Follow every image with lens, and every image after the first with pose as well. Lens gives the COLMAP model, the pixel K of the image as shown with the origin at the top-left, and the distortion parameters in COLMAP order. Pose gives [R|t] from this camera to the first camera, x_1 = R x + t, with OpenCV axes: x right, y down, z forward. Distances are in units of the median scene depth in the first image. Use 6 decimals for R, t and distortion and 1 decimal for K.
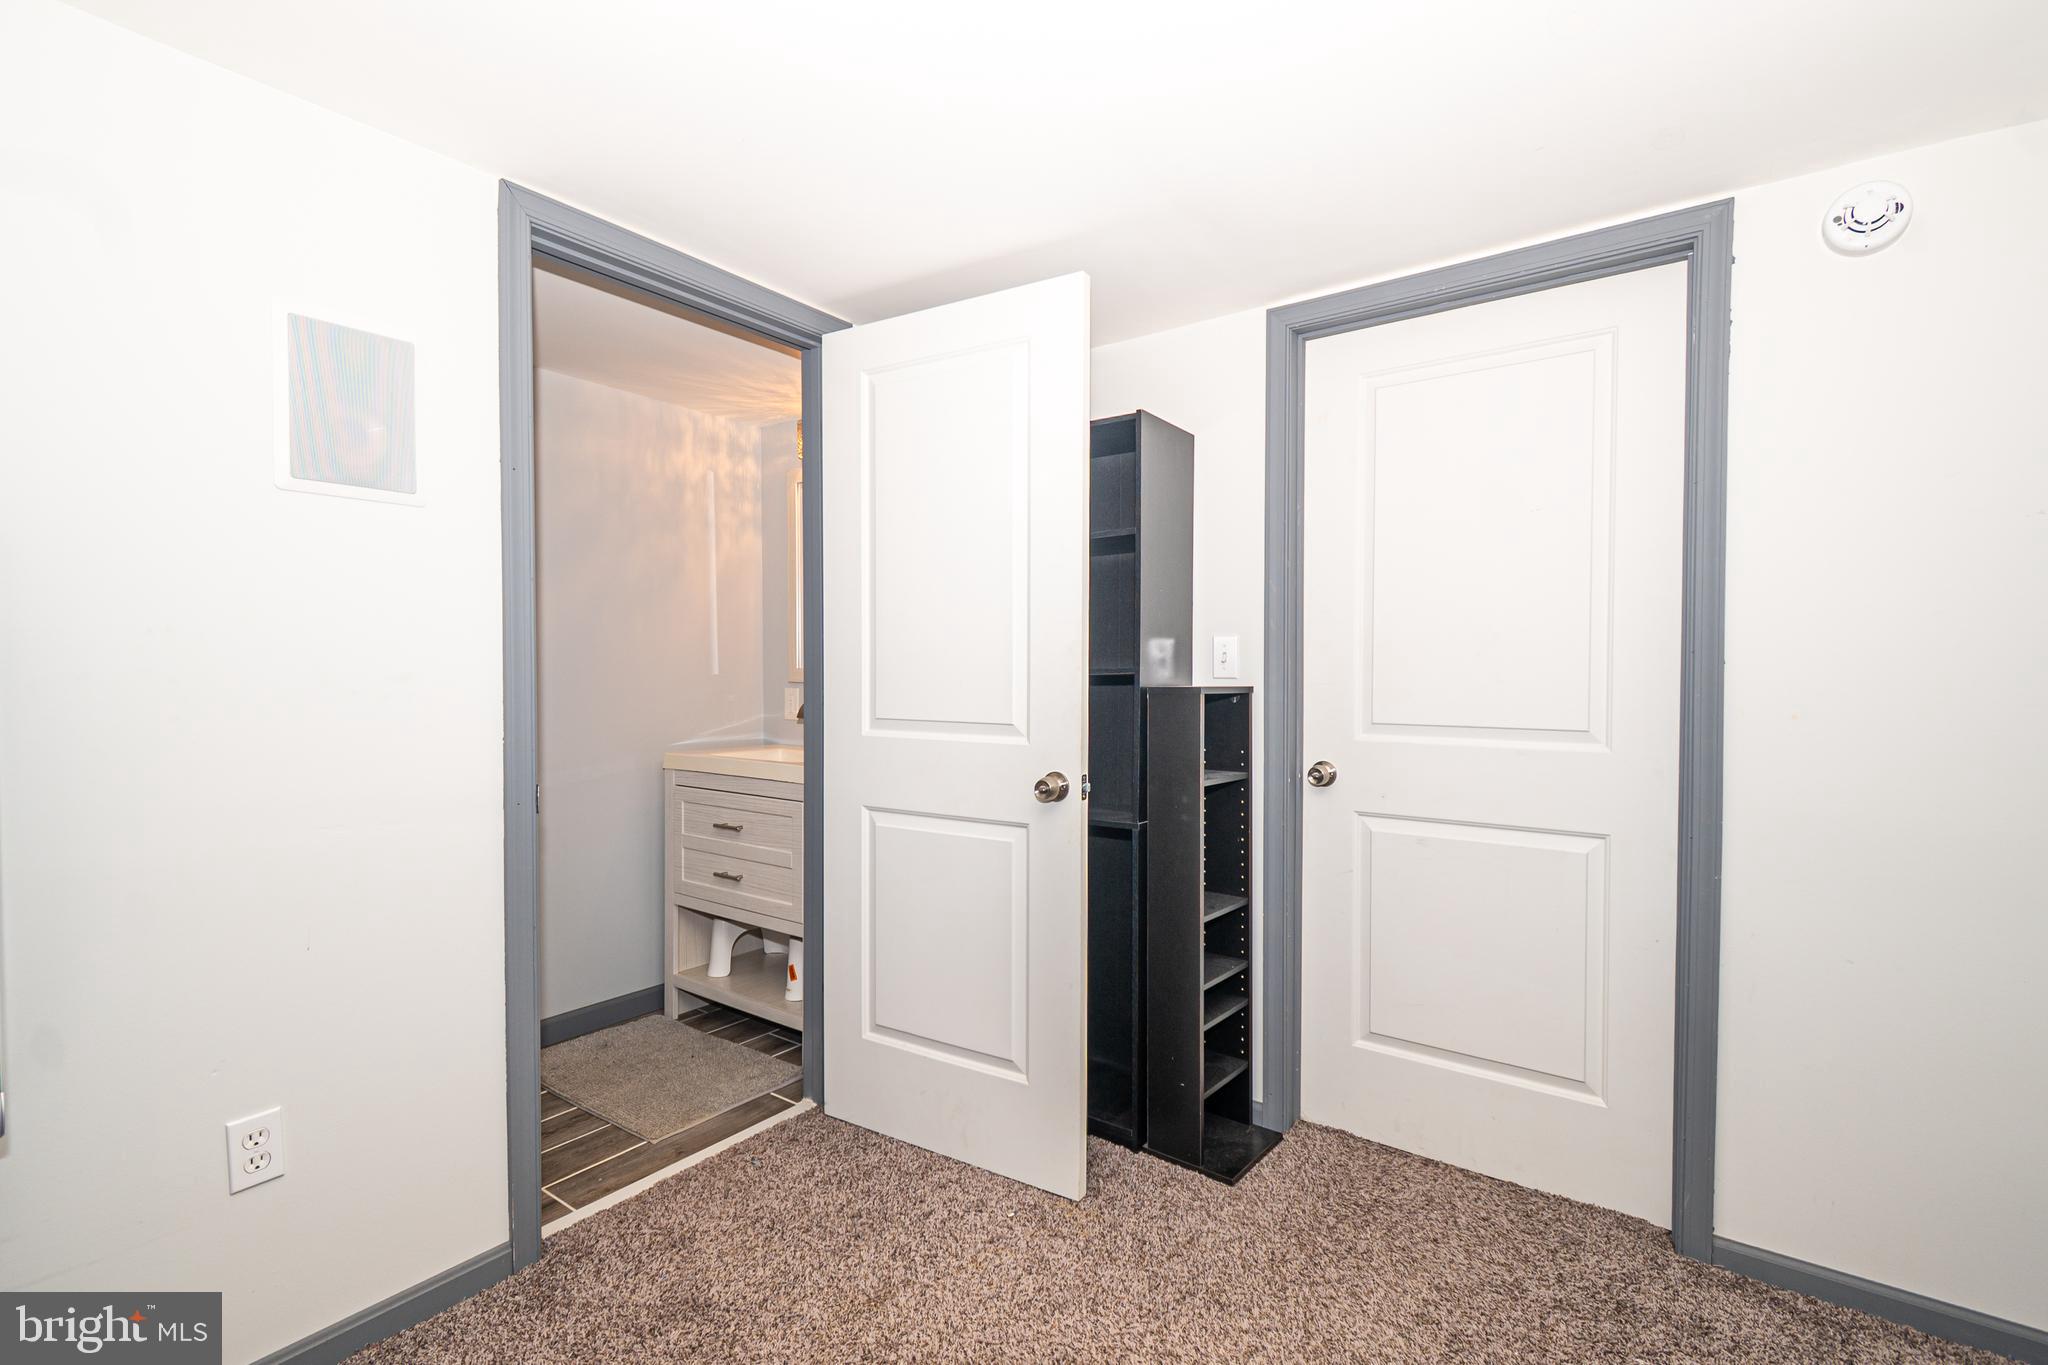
lens RADIAL K [[917.8, 0, 1034.3], [0, 917.8, 687.6], [0, 0, 1]] dist [0.012266, -0.008806]
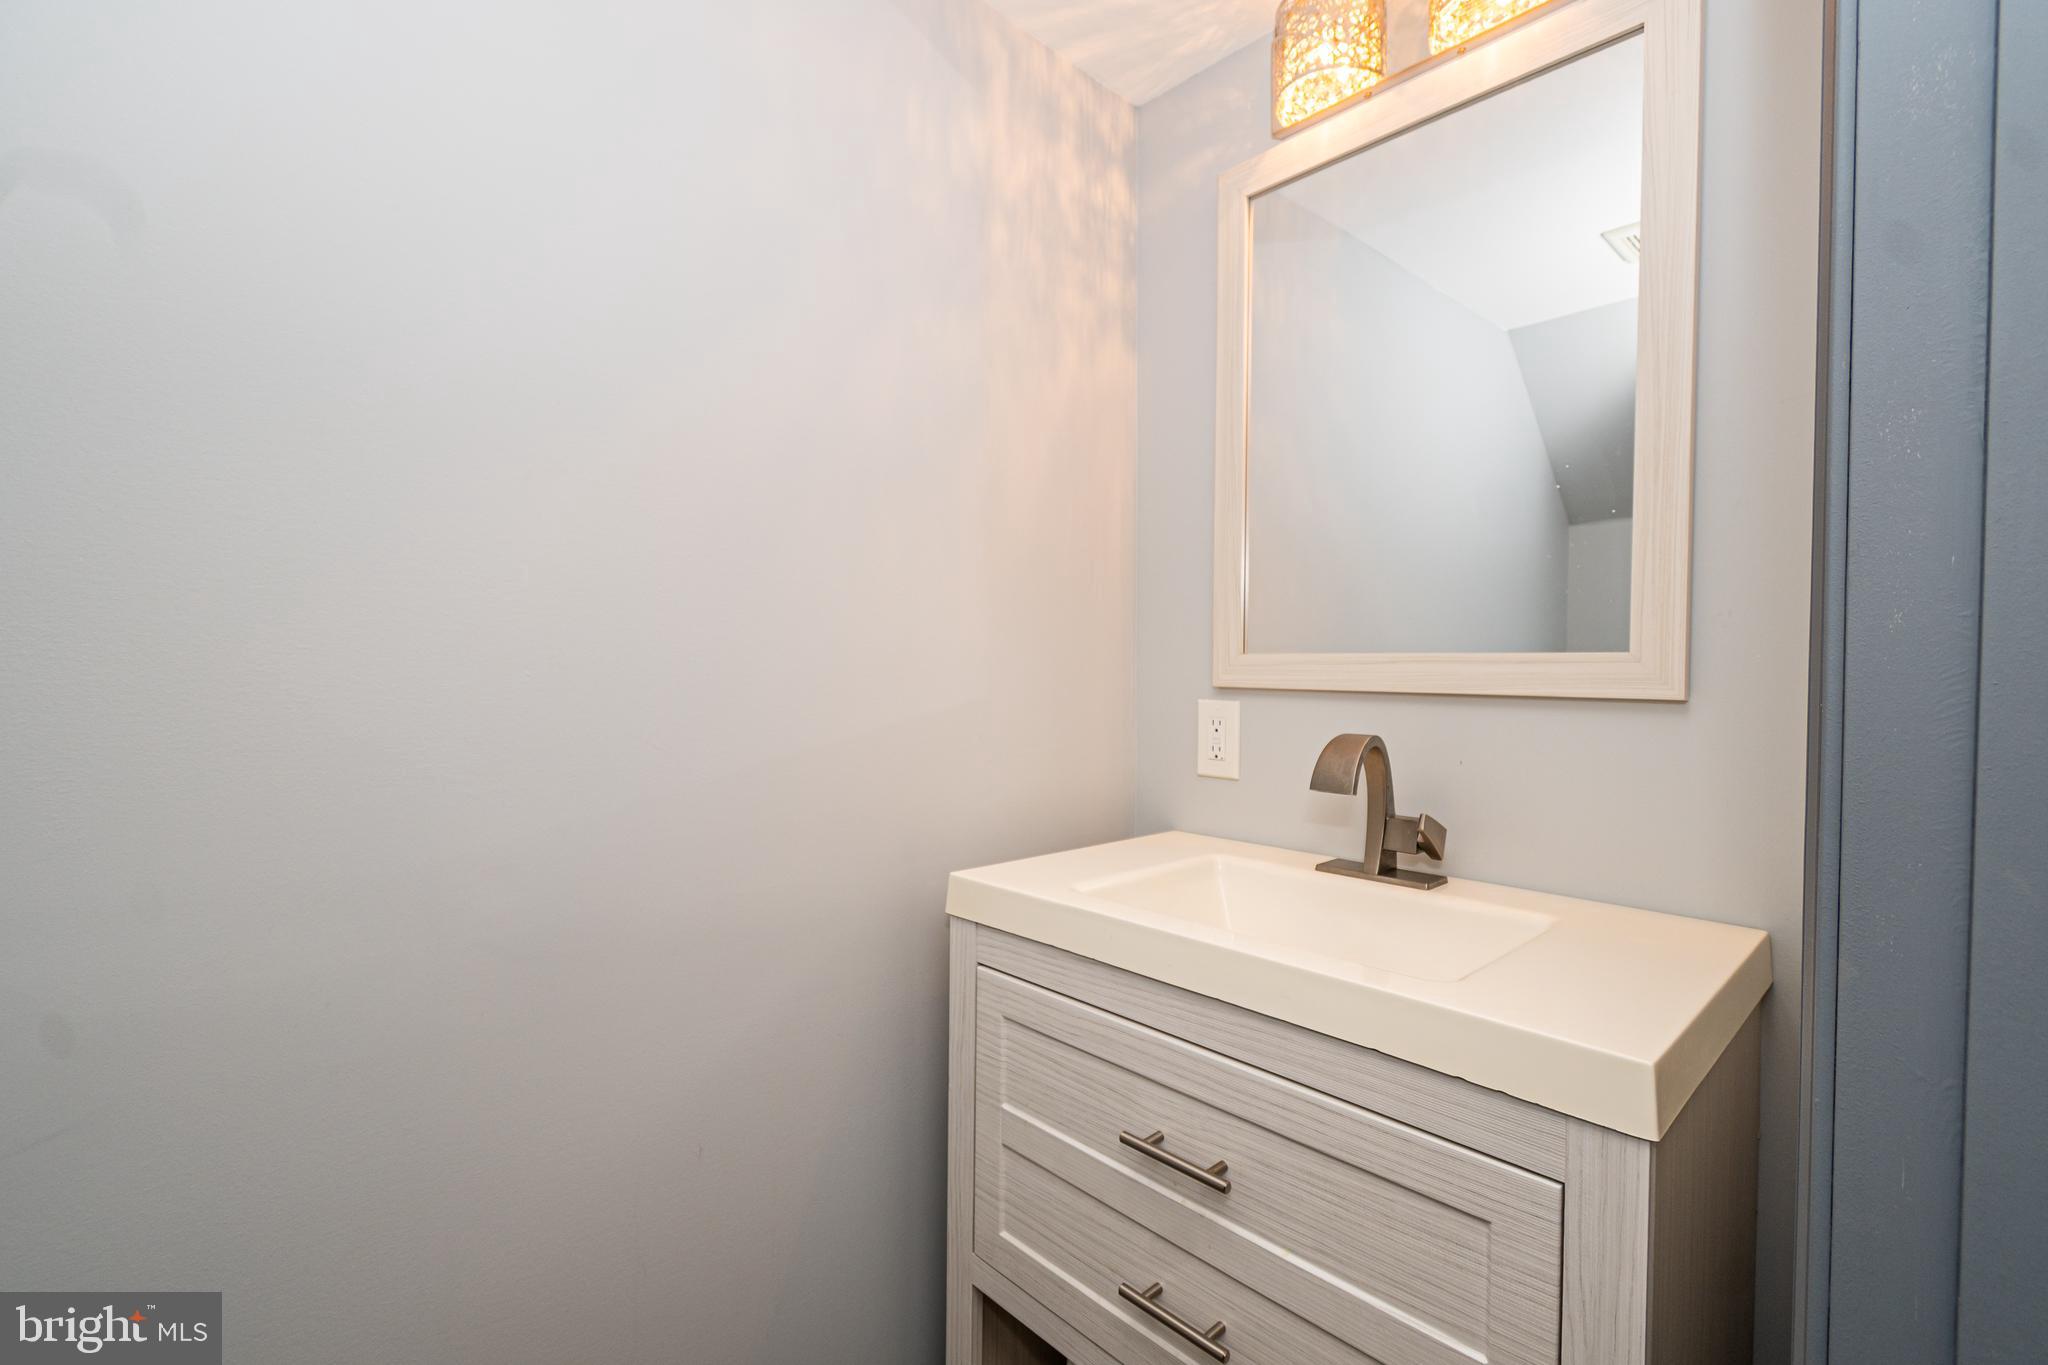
lens RADIAL K [[917.8, 0, 1034.3], [0, 917.8, 687.6], [0, 0, 1]] dist [0.012266, -0.008806]
pose [[0.984197, 0.009447, -0.176823, -0.413106], [-0.008977, 0.999954, 0.003458, -0.011729], [0.176847, -0.001815, 0.984237, 0.870095]]
